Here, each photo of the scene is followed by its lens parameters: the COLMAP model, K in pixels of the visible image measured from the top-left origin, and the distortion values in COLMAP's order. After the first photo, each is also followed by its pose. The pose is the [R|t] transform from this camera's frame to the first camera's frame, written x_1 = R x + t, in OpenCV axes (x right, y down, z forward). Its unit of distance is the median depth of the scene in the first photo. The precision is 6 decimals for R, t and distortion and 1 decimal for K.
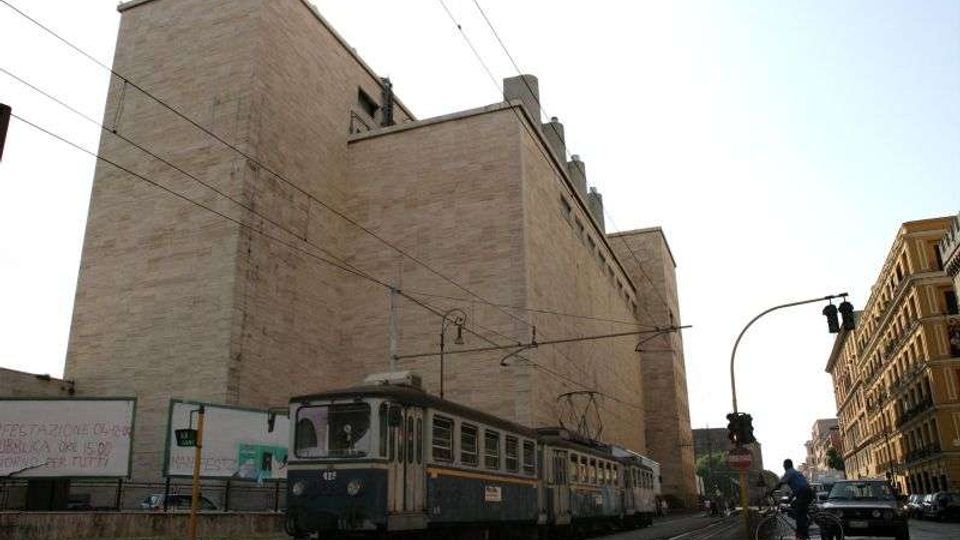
lens RADIAL K [[752.4, 0, 471.8], [0, 752.4, 272.2], [0, 0, 1]] dist [-0.086030, 0.044786]
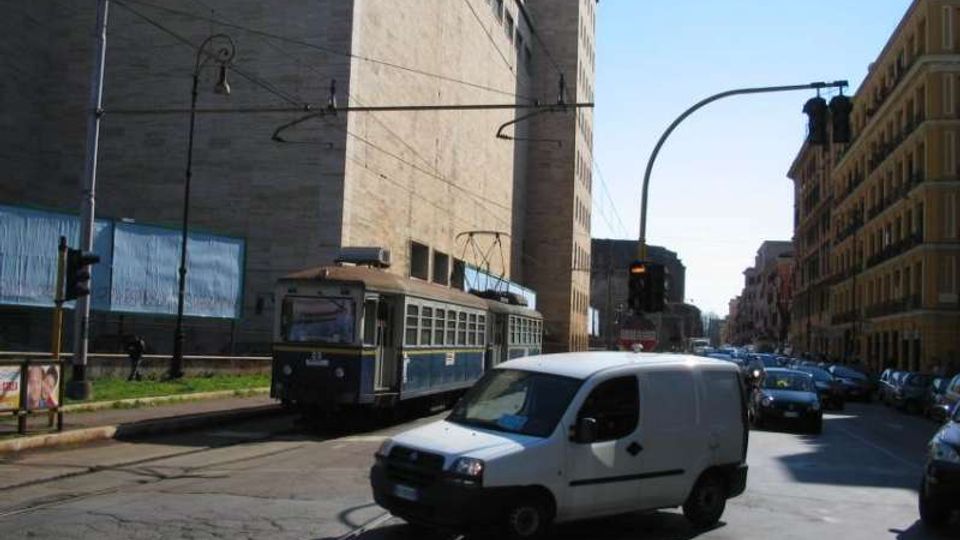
lens RADIAL K [[1121.4, 0, 480.0], [0, 1121.4, 270.0], [0, 0, 1]] dist [-0.141031, 0.053600]
pose [[0.981530, 0.063432, 0.180484, 0.059052], [-0.106173, 0.965420, 0.238099, -0.004392], [-0.159140, -0.252864, 0.954324, 0.141675]]
